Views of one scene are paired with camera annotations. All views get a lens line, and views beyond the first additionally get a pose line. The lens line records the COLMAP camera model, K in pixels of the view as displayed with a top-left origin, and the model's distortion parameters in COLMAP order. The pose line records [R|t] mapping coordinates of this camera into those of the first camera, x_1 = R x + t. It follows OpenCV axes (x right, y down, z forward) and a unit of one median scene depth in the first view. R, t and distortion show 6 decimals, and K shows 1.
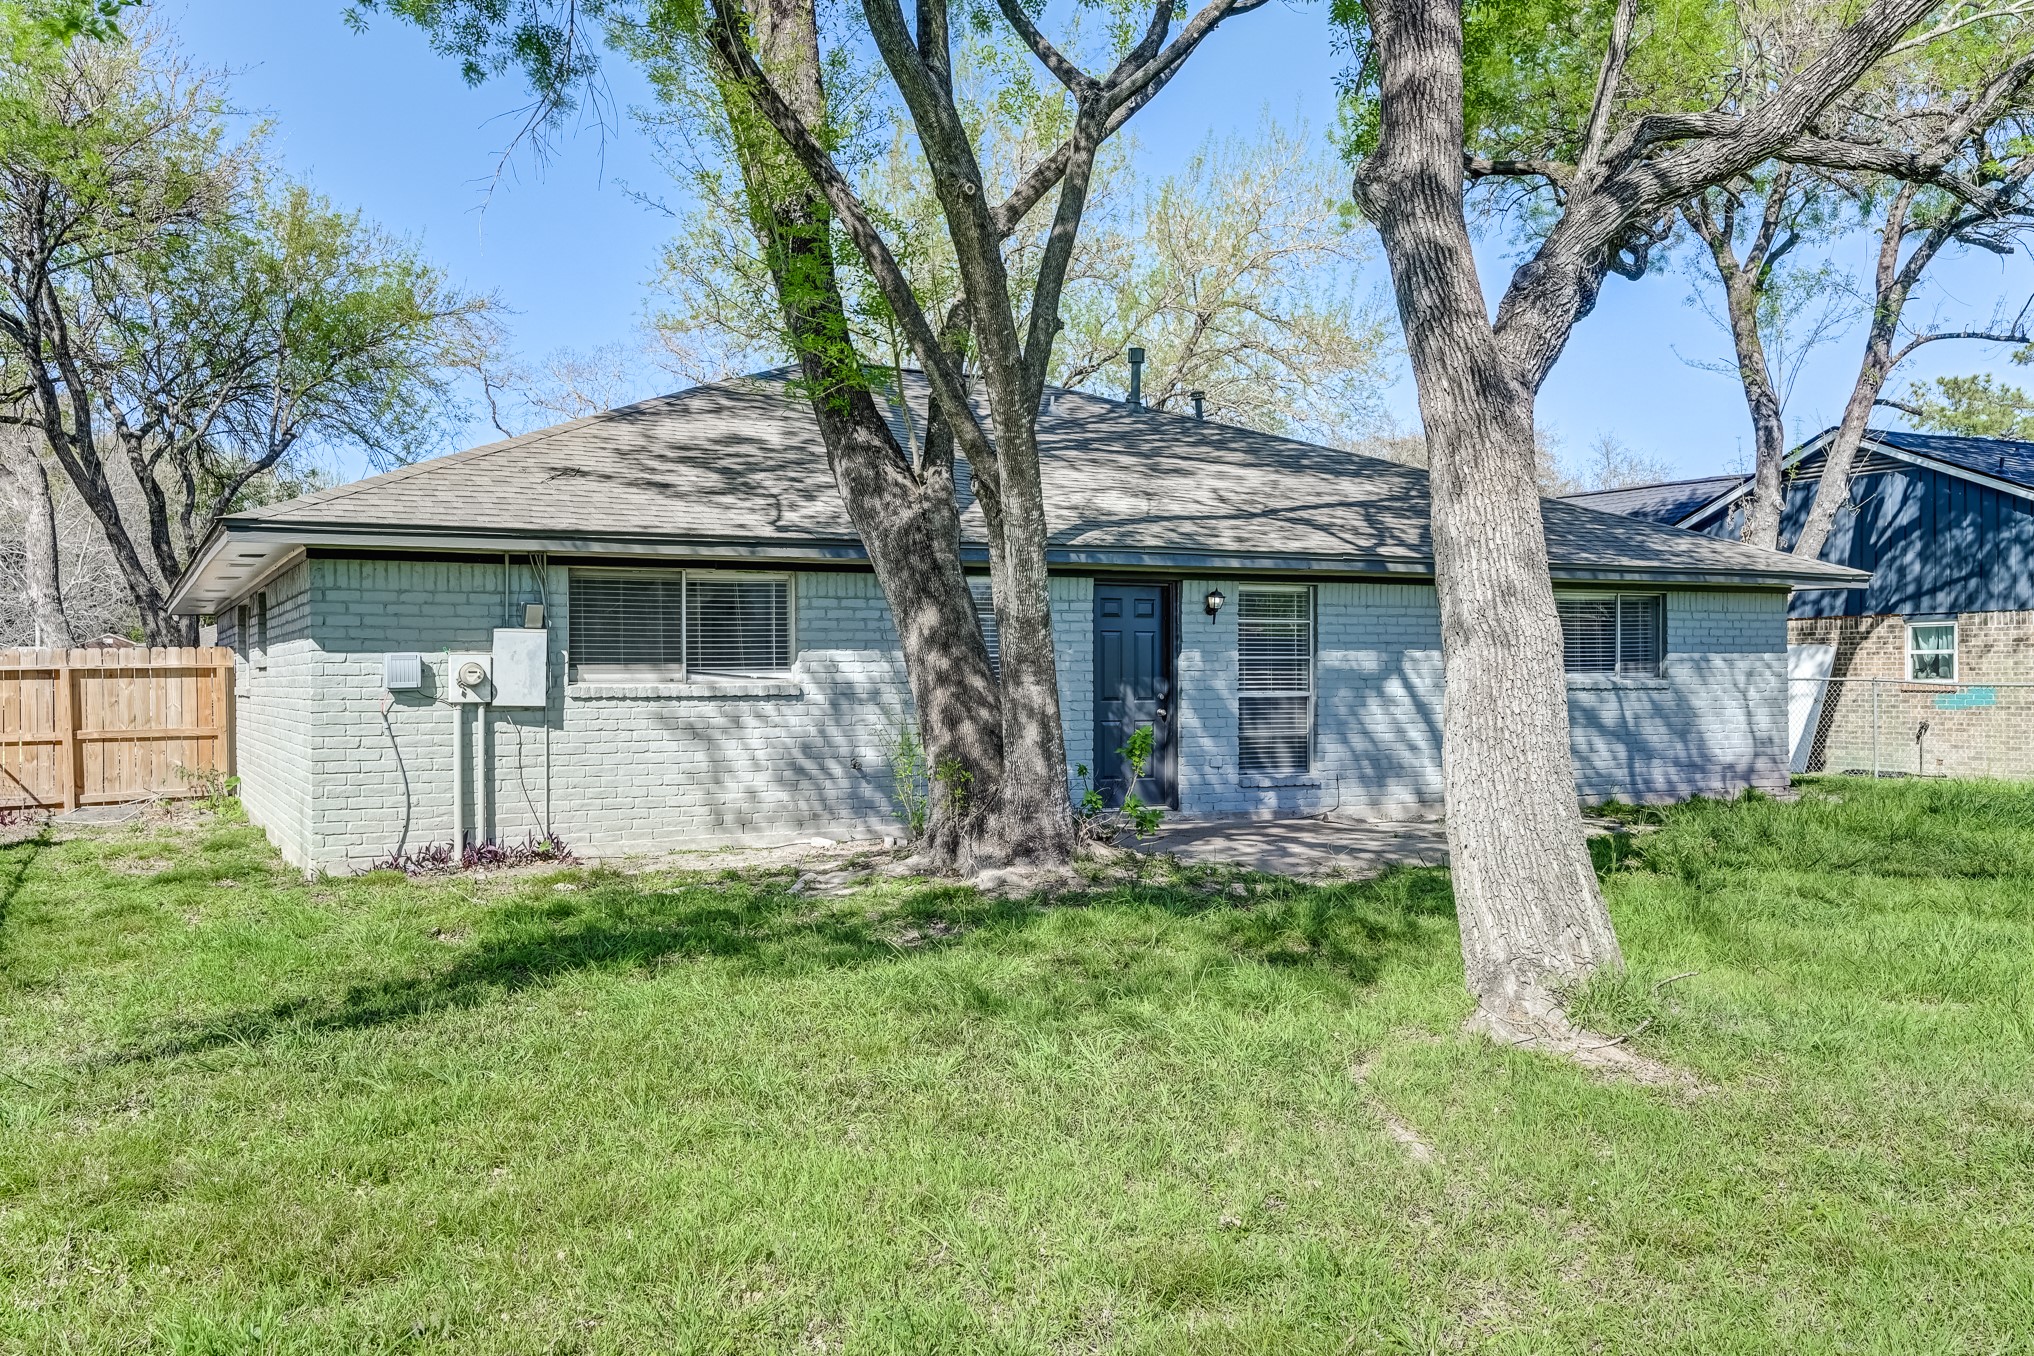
lens RADIAL K [[1691.1, 0, 1020.1], [0, 1691.1, 673.6], [0, 0, 1]] dist [0.045069, 0.000345]
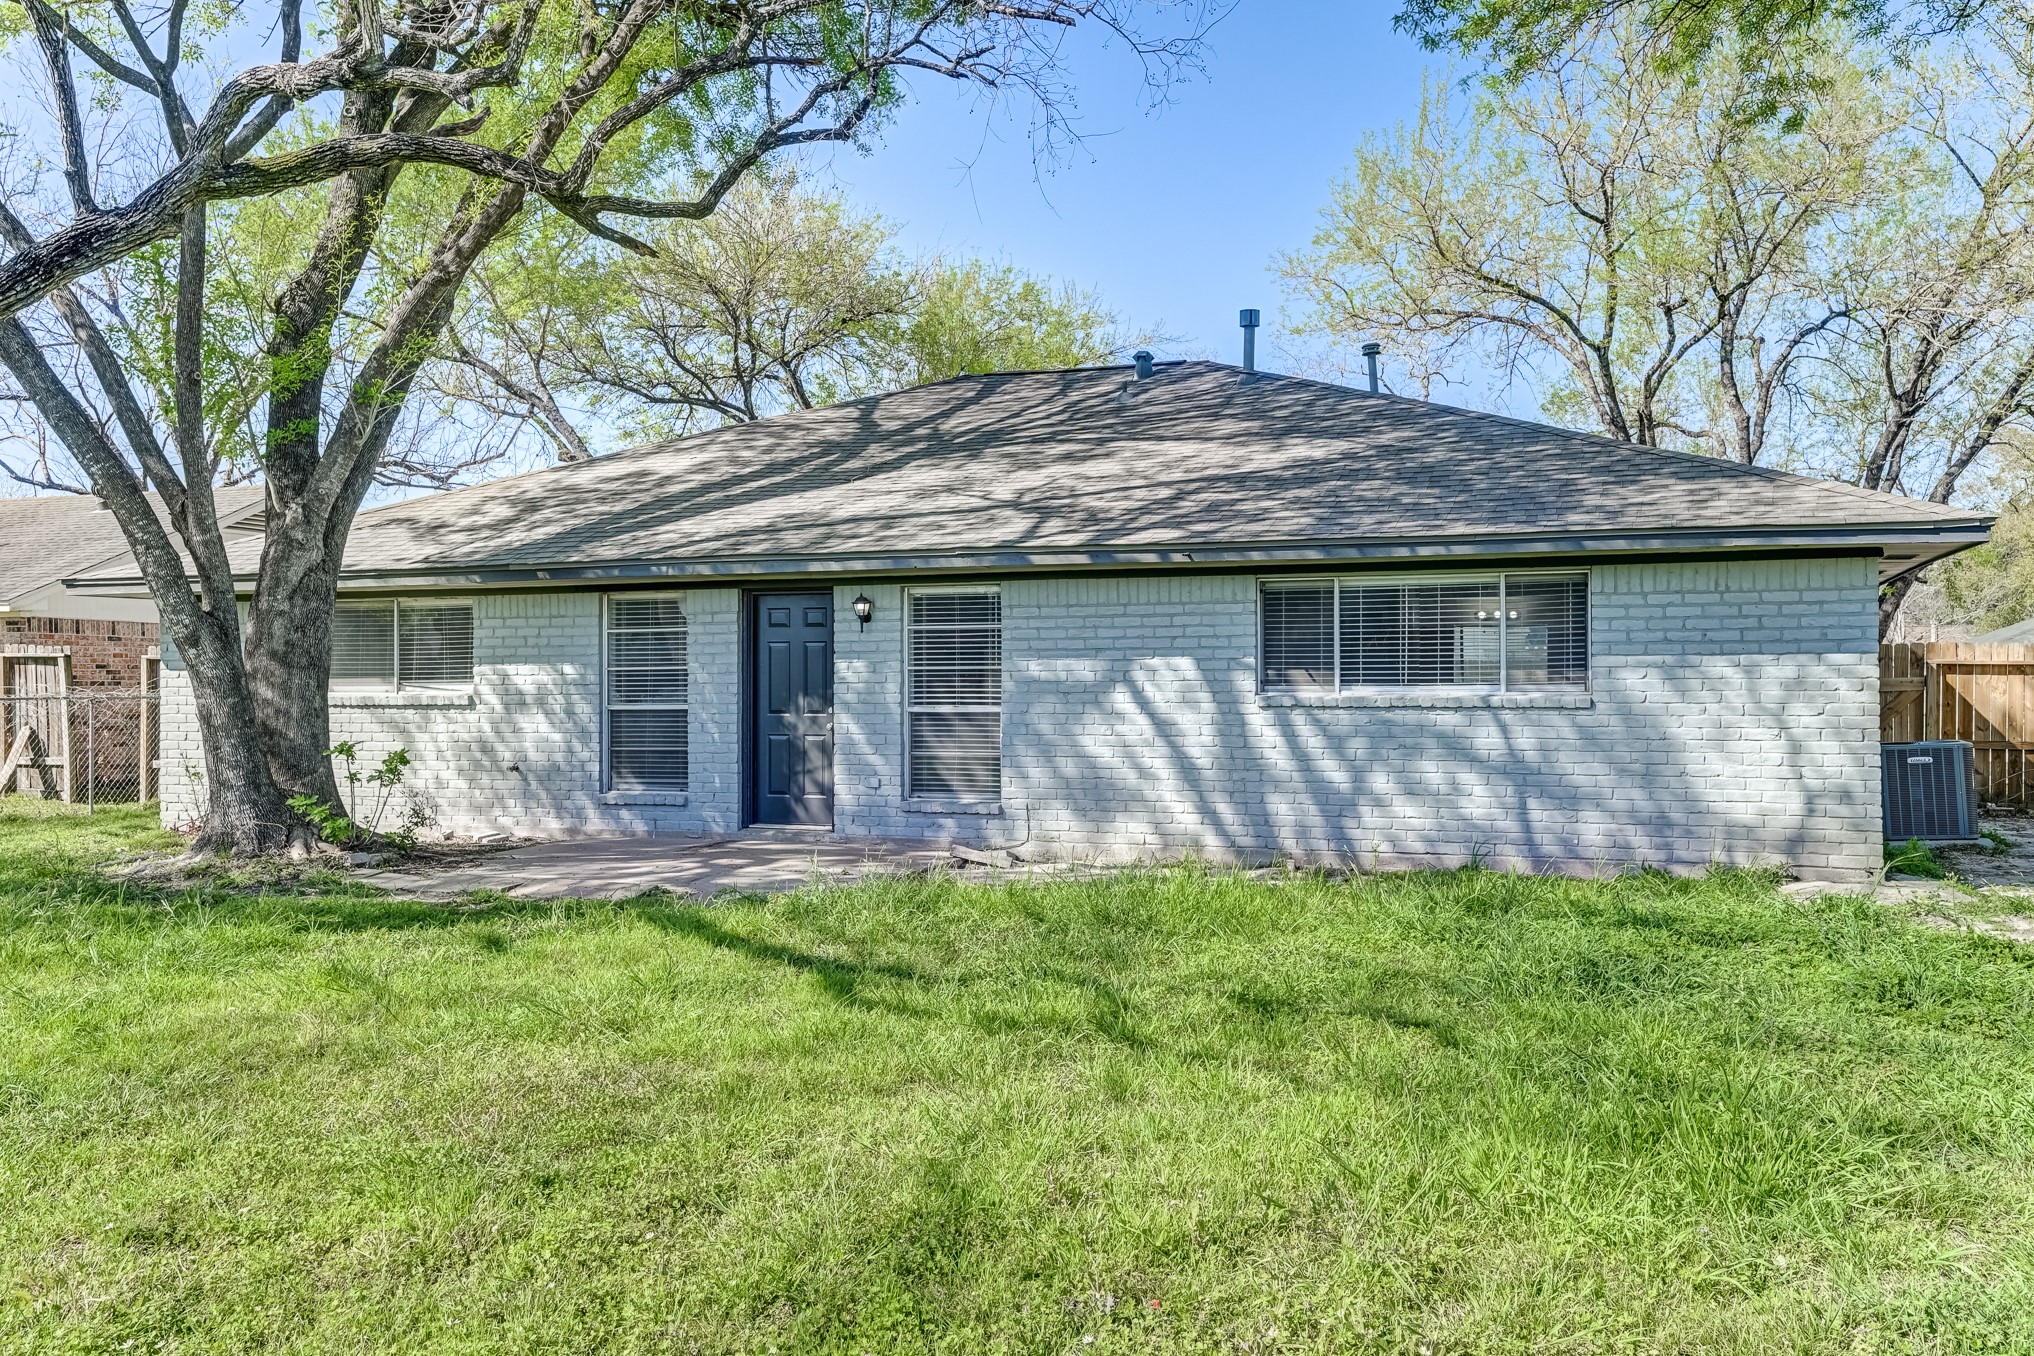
lens RADIAL K [[1691.1, 0, 1020.1], [0, 1691.1, 673.6], [0, 0, 1]] dist [0.045069, 0.000345]
pose [[0.679394, -0.003421, -0.733766, 0.835046], [0.000497, 0.999991, -0.004203, -0.002796], [0.733774, 0.002491, 0.679389, 0.425350]]
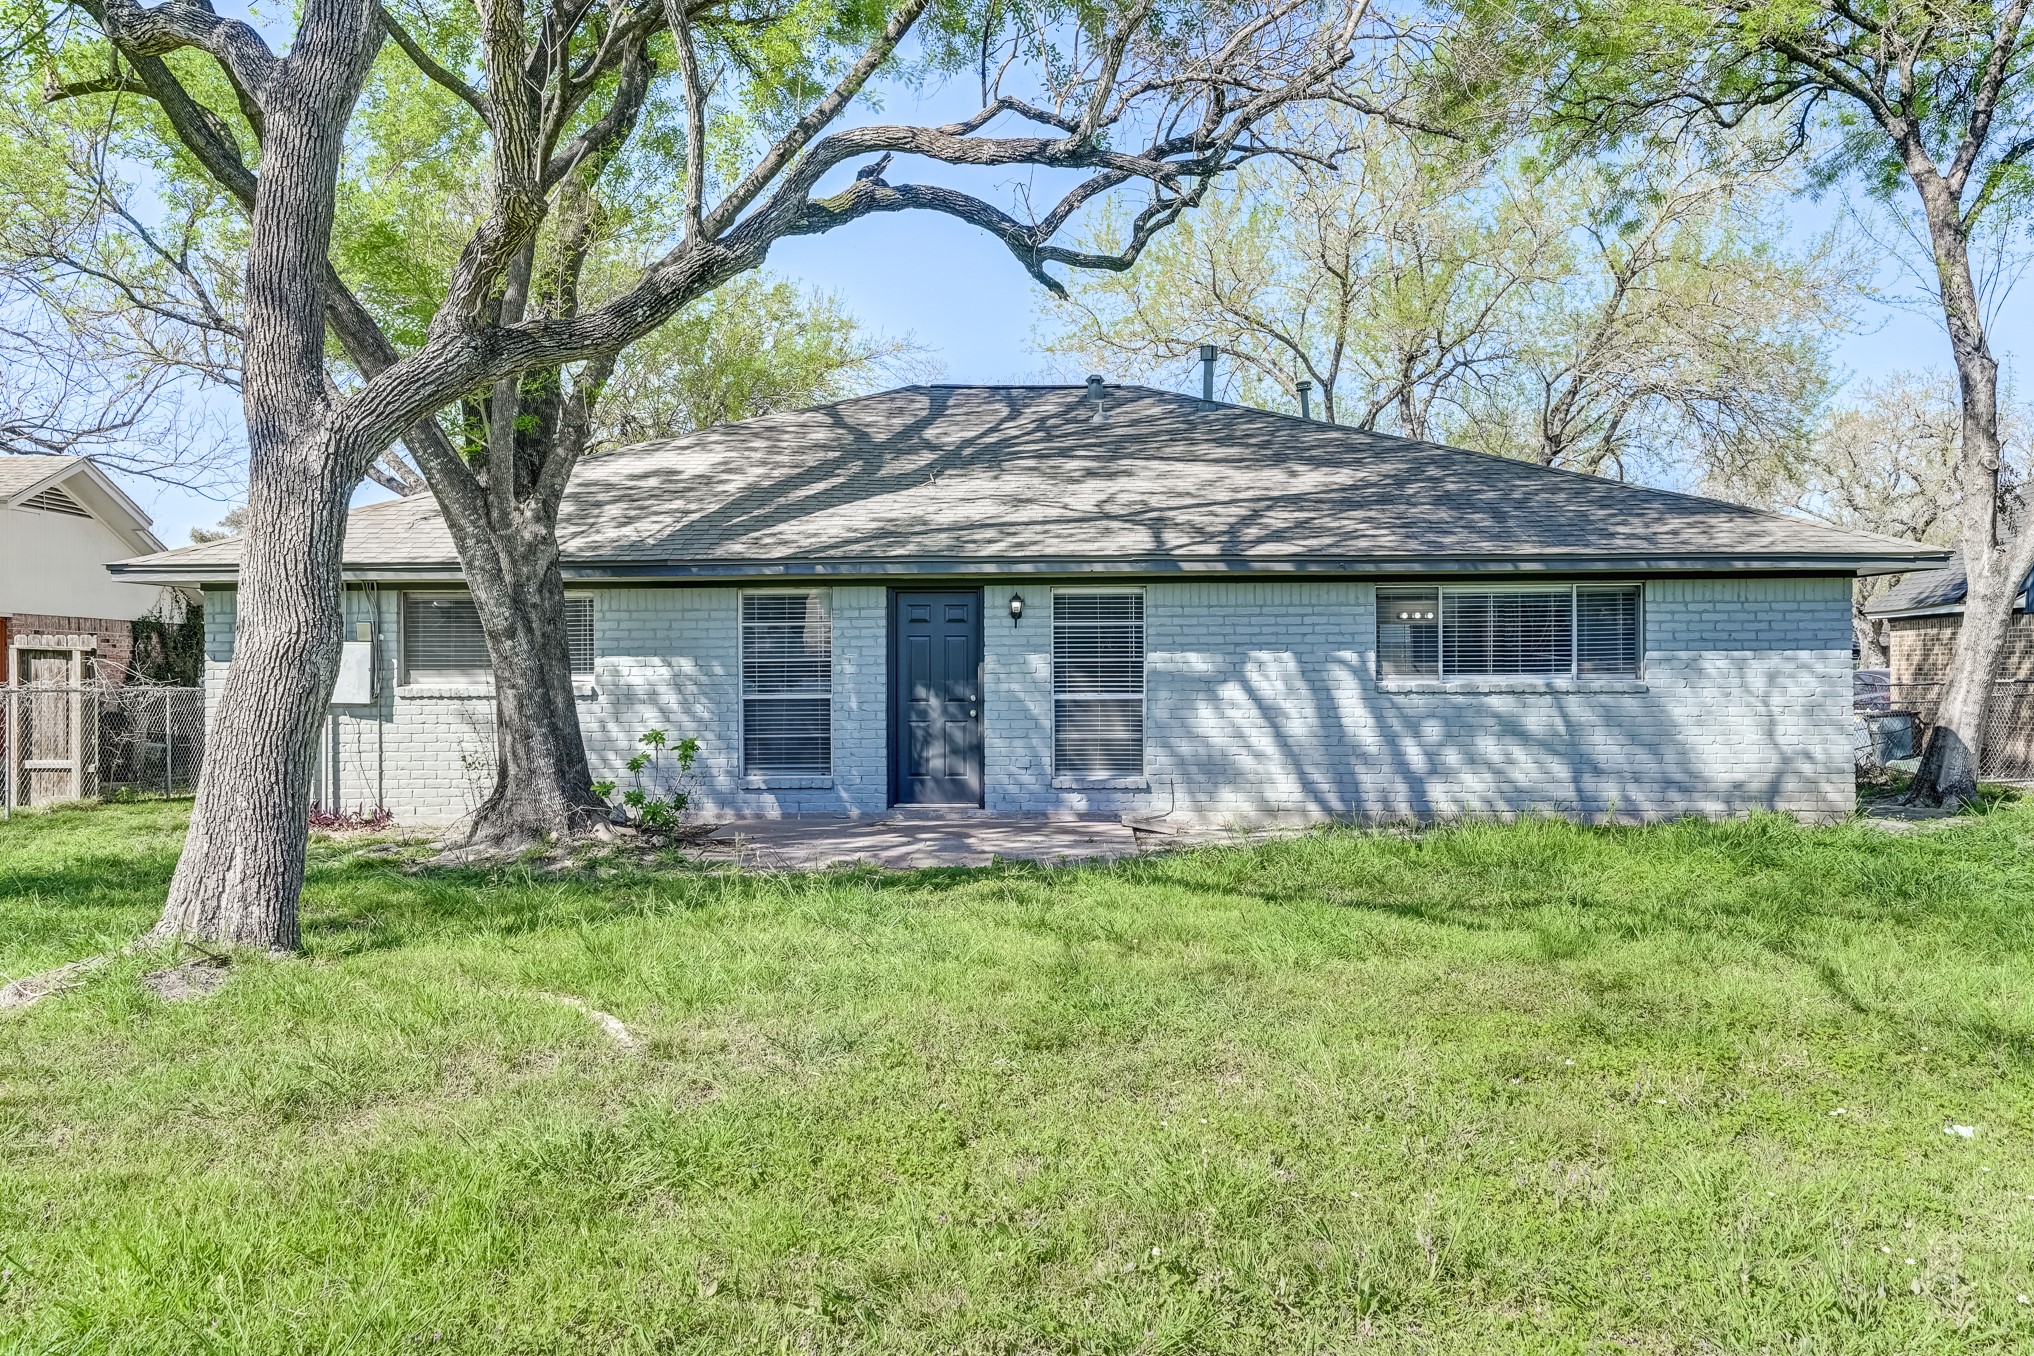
lens RADIAL K [[1691.1, 0, 1020.1], [0, 1691.1, 673.6], [0, 0, 1]] dist [0.045069, 0.000345]
pose [[0.875099, -0.001668, -0.483941, 0.609551], [0.001899, 0.999998, -0.000014, -0.001614], [0.483941, -0.000907, 0.875100, 0.108443]]
